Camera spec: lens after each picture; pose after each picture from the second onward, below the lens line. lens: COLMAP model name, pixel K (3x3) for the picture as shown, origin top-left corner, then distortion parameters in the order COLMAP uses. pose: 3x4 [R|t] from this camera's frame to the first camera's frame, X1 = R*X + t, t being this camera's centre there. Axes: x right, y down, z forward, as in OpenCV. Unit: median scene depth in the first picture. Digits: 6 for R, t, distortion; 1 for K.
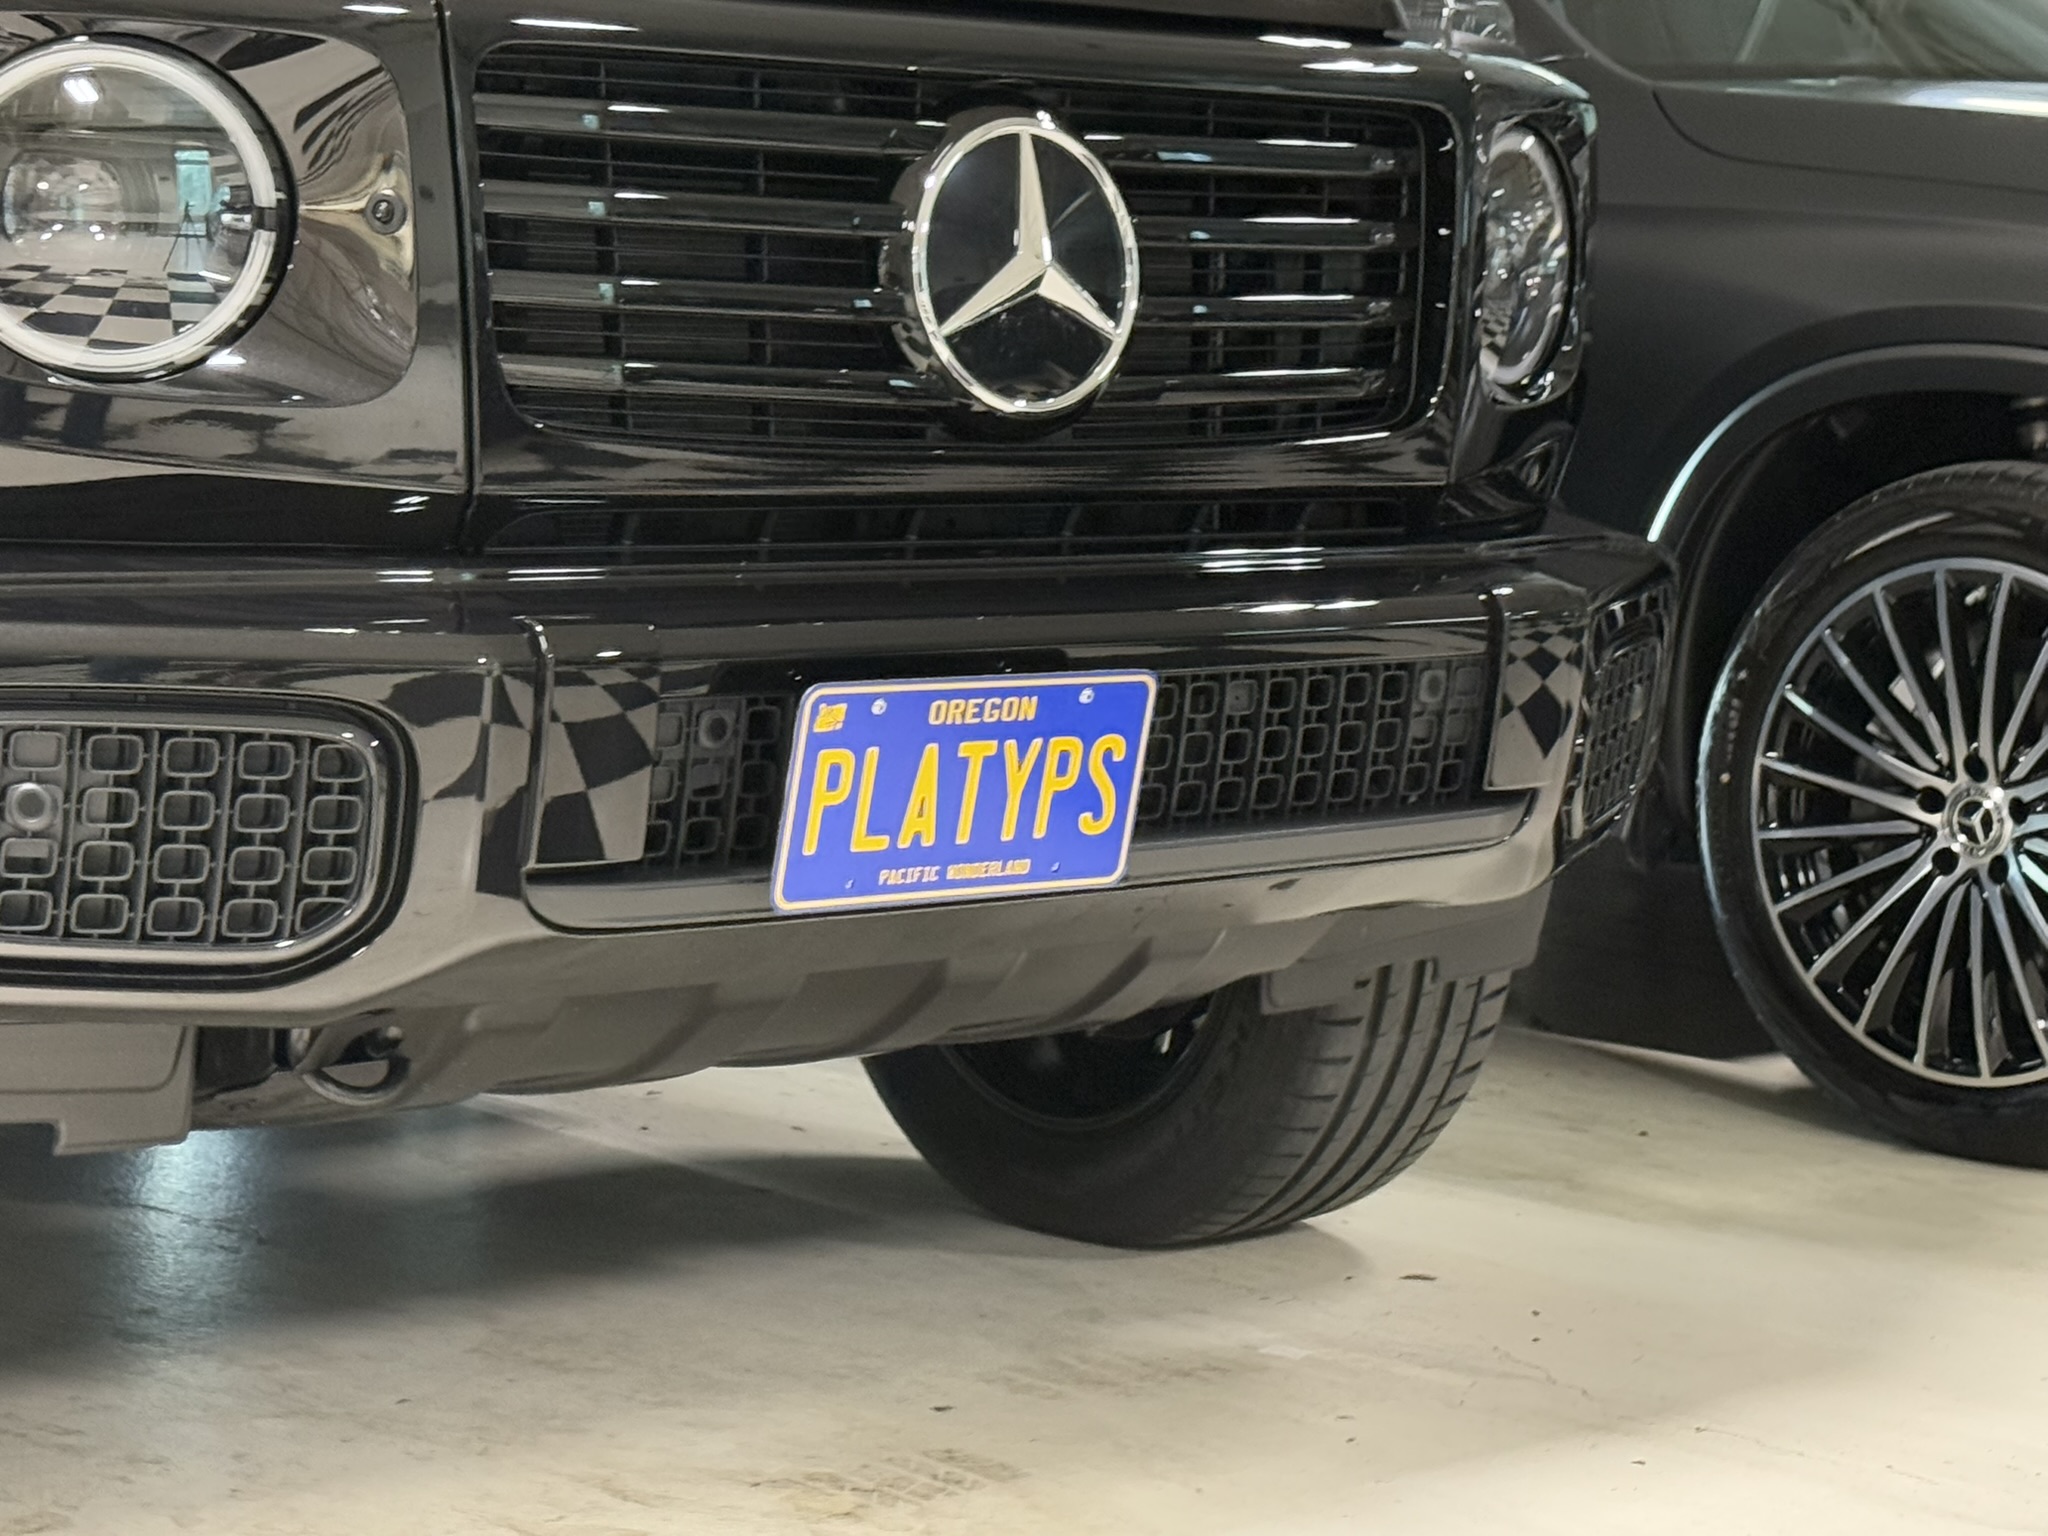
lens RADIAL K [[4391.0, 0, 1024.0], [0, 4391.0, 768.0], [0, 0, 1]] dist [0.109785, 0.125340]
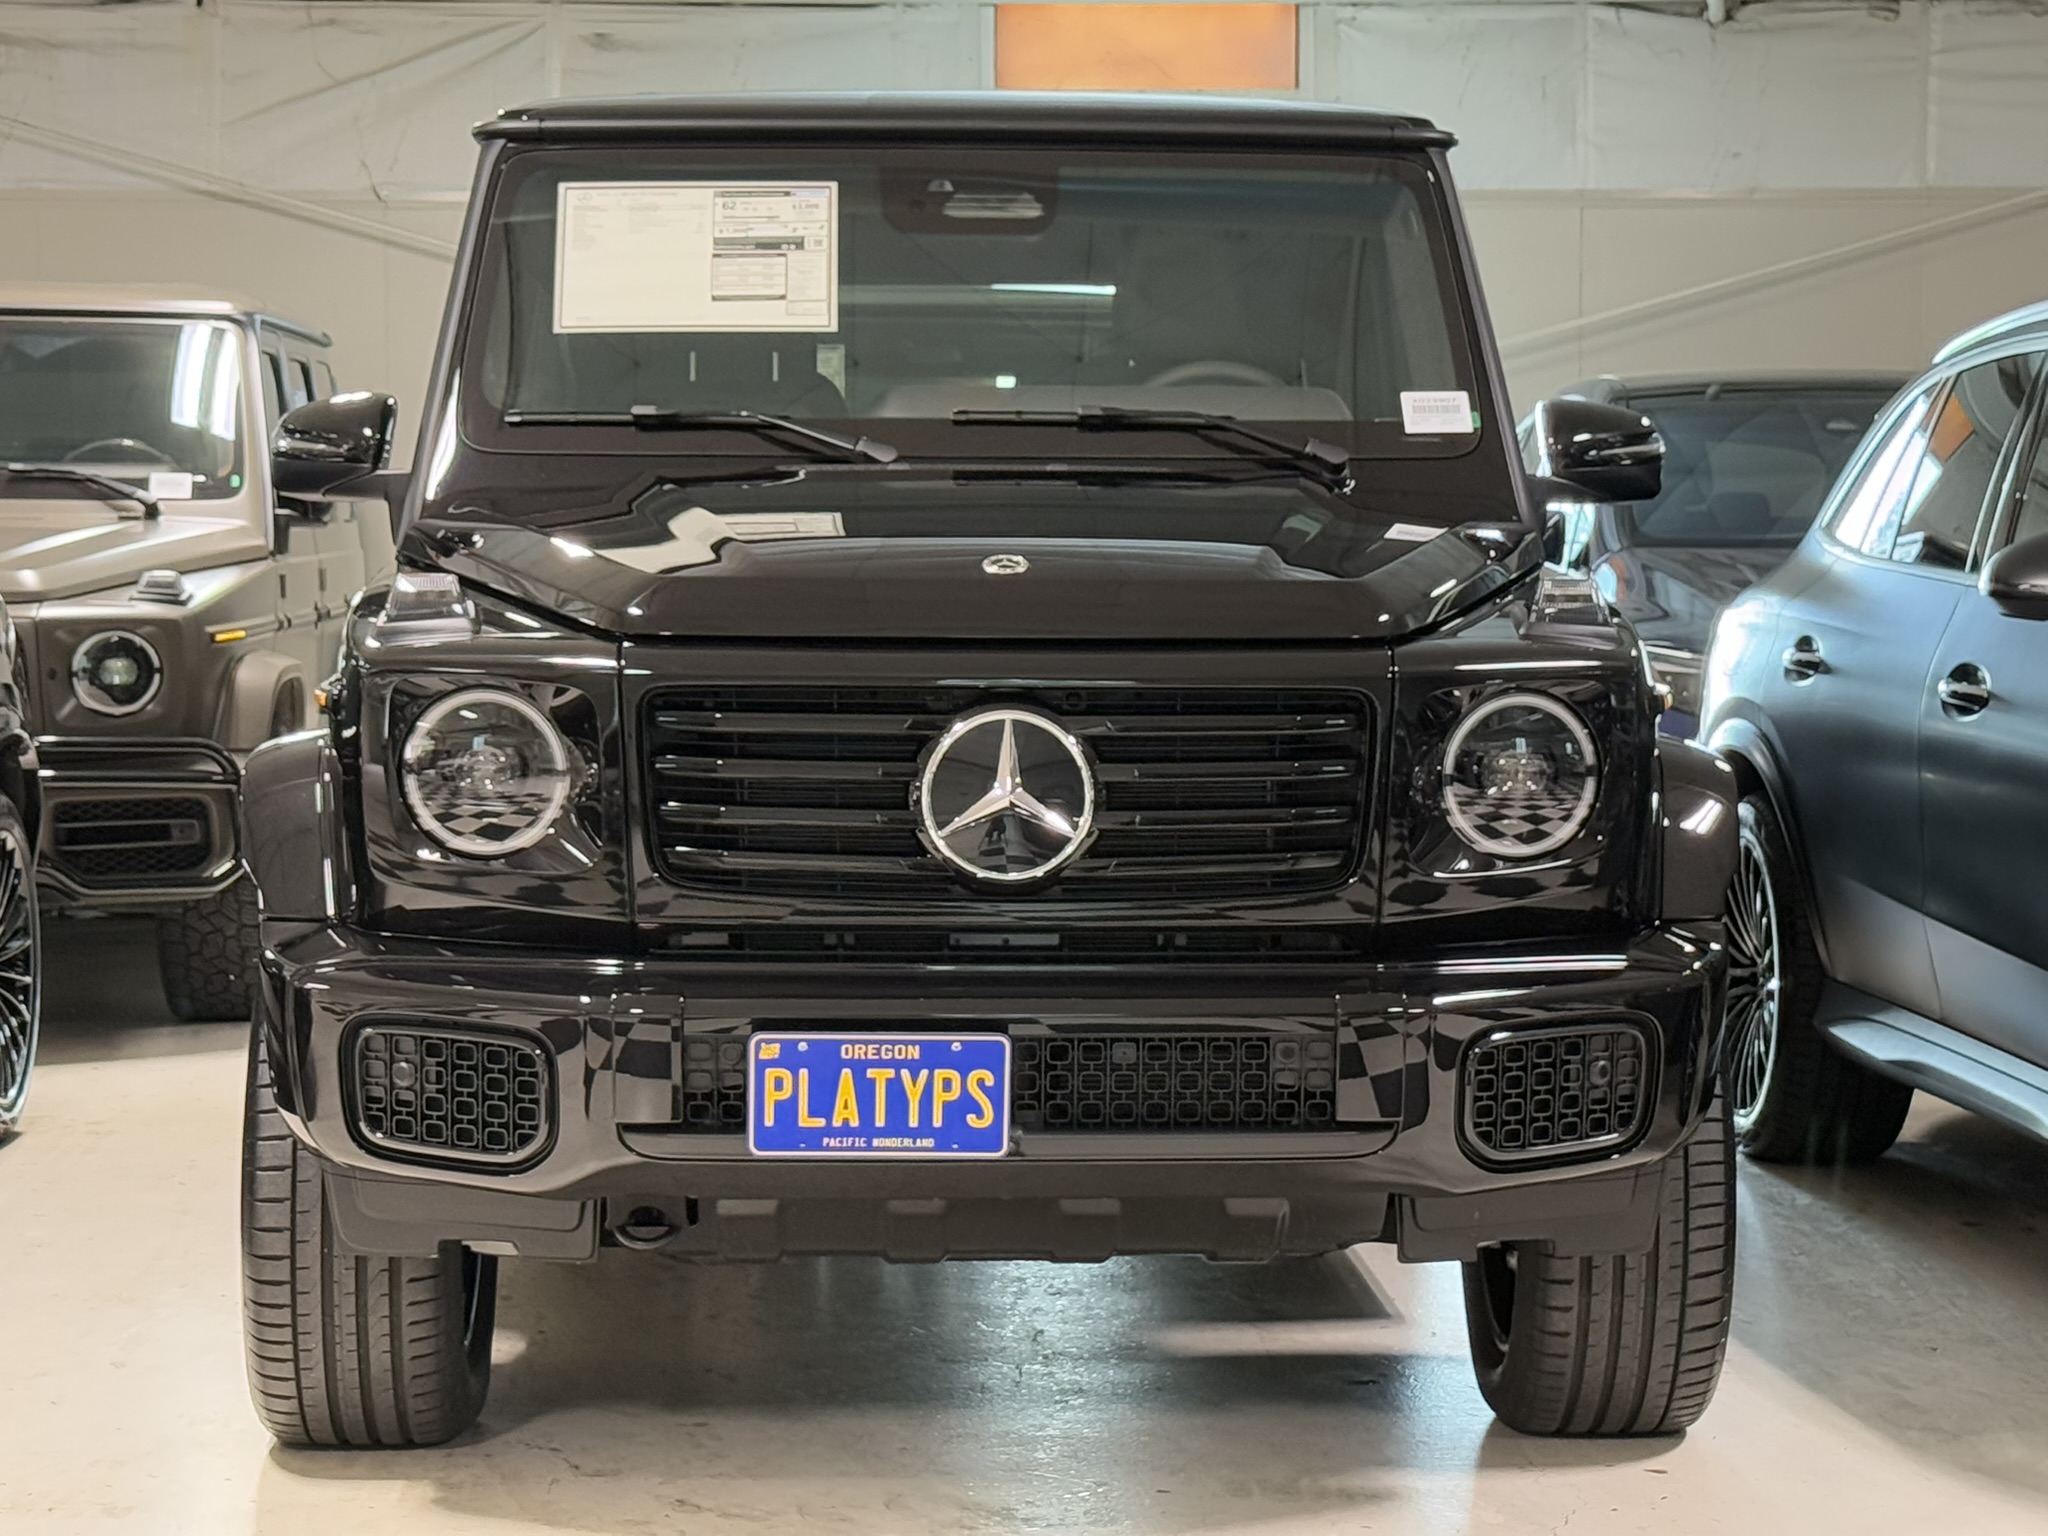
lens RADIAL K [[4391.0, 0, 1024.0], [0, 4391.0, 768.0], [0, 0, 1]] dist [0.109785, 0.125340]
pose [[0.780318, 0.013970, -0.625227, 1.123391], [-0.052779, 0.997655, -0.043579, -0.052232], [0.623152, 0.067004, 0.779225, -0.350693]]
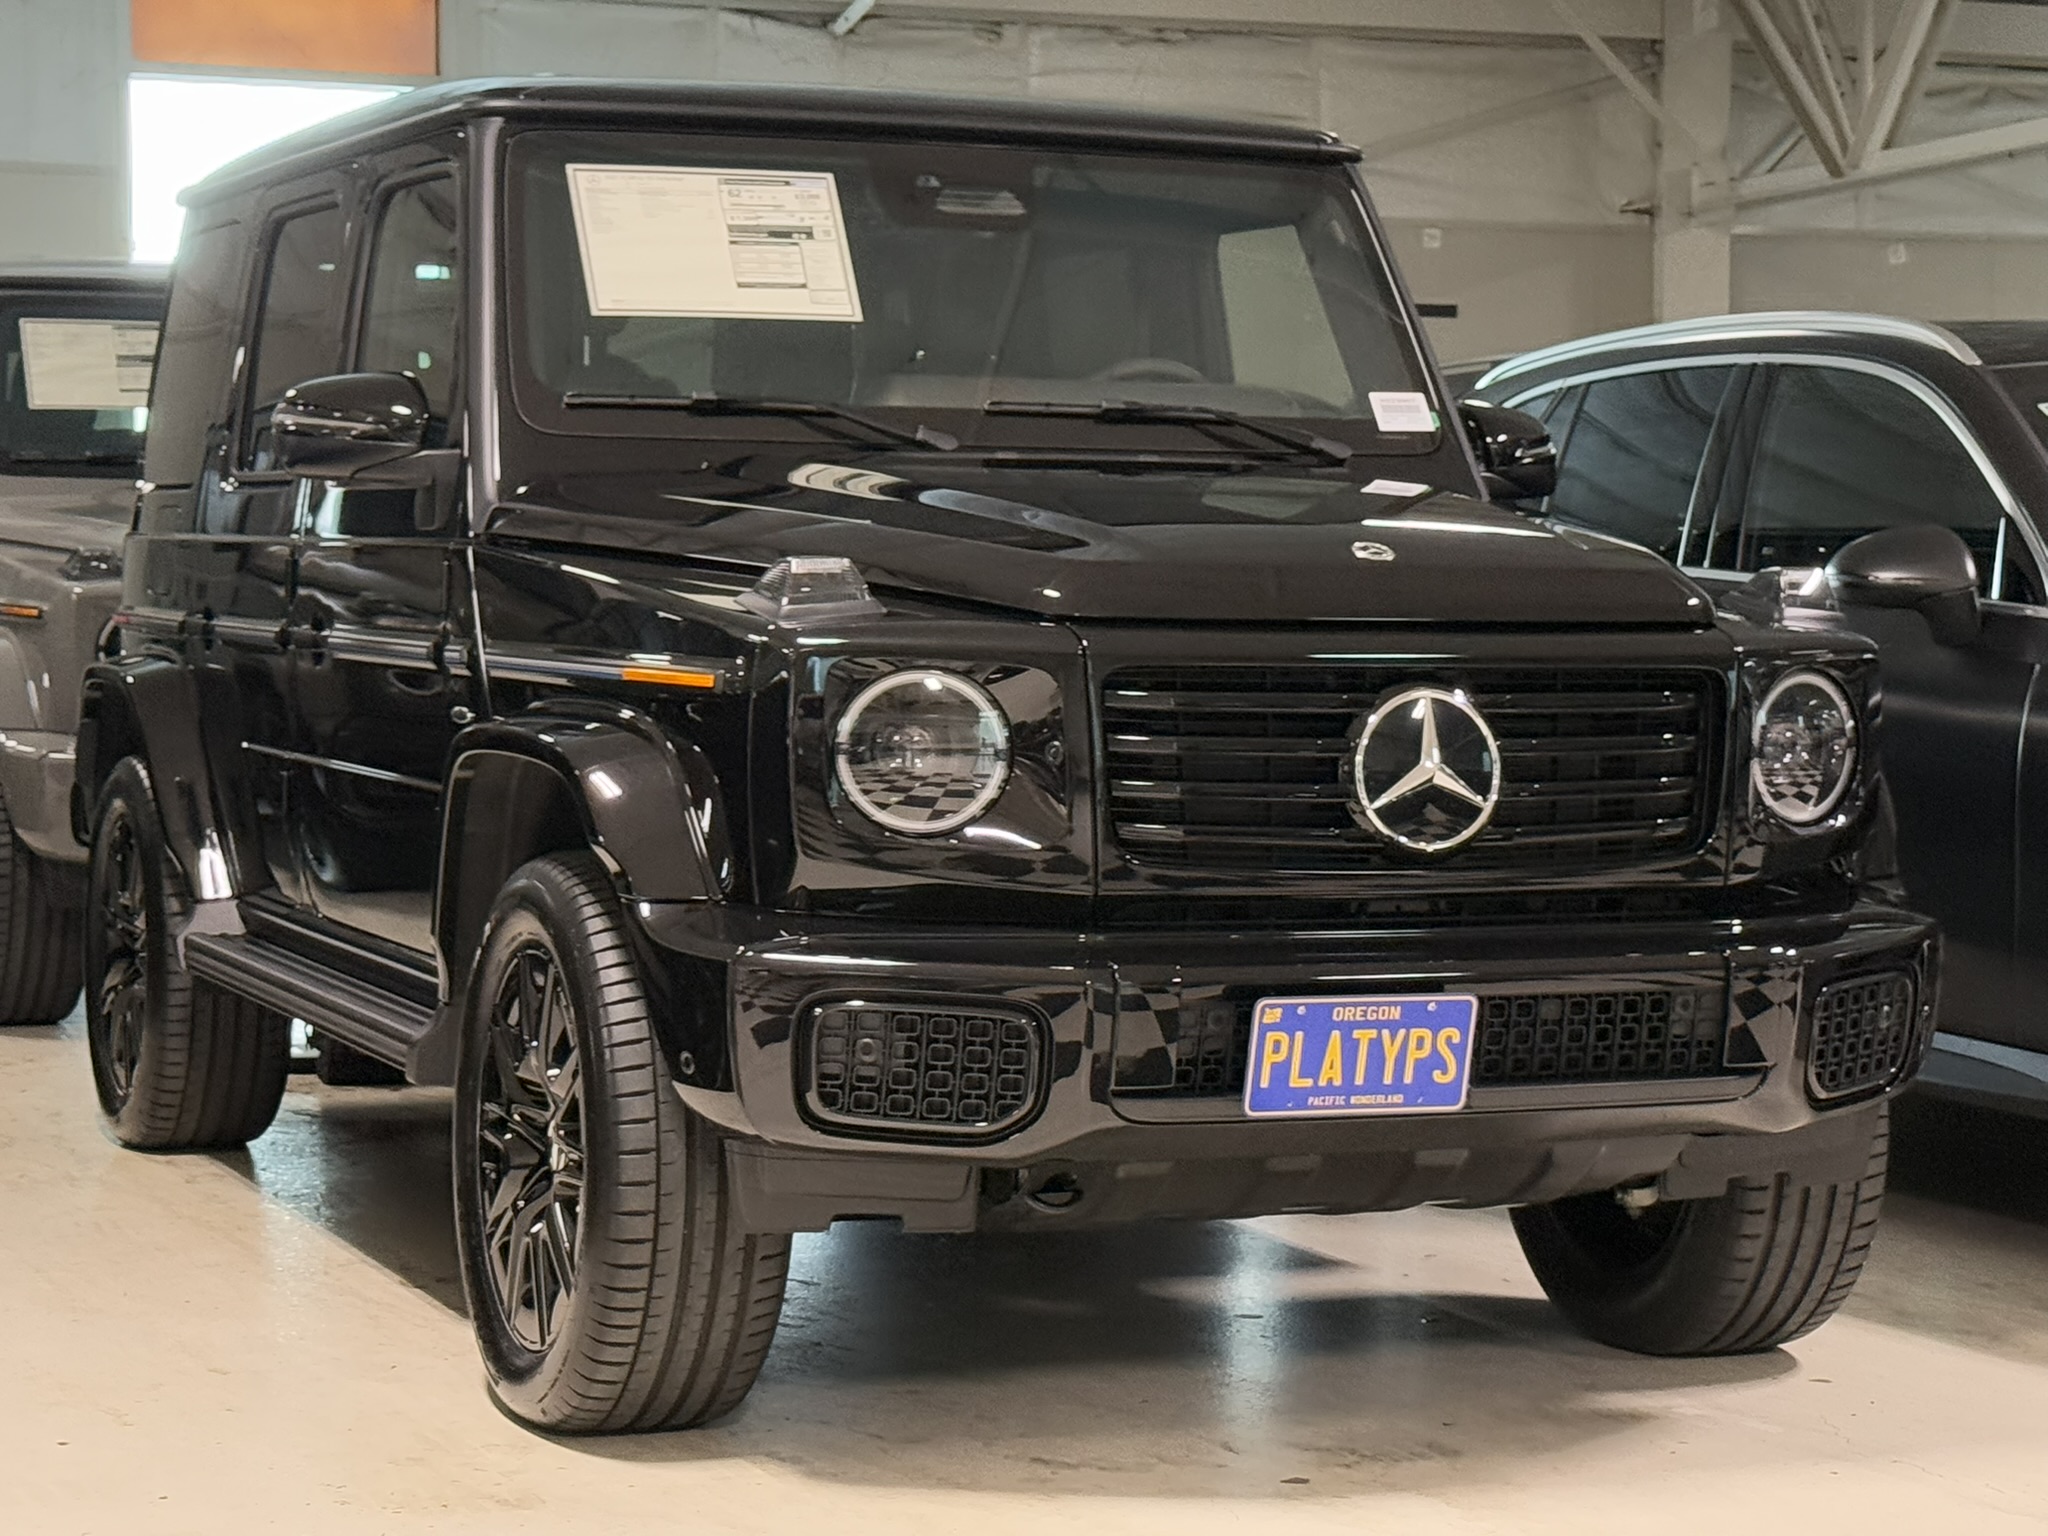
lens RADIAL K [[4391.0, 0, 1024.0], [0, 4391.0, 768.0], [0, 0, 1]] dist [0.109785, 0.125340]
pose [[0.947740, 0.007026, -0.318967, 0.439612], [-0.026253, 0.998084, -0.056021, -0.008572], [0.317962, 0.061467, 0.946109, -0.807763]]
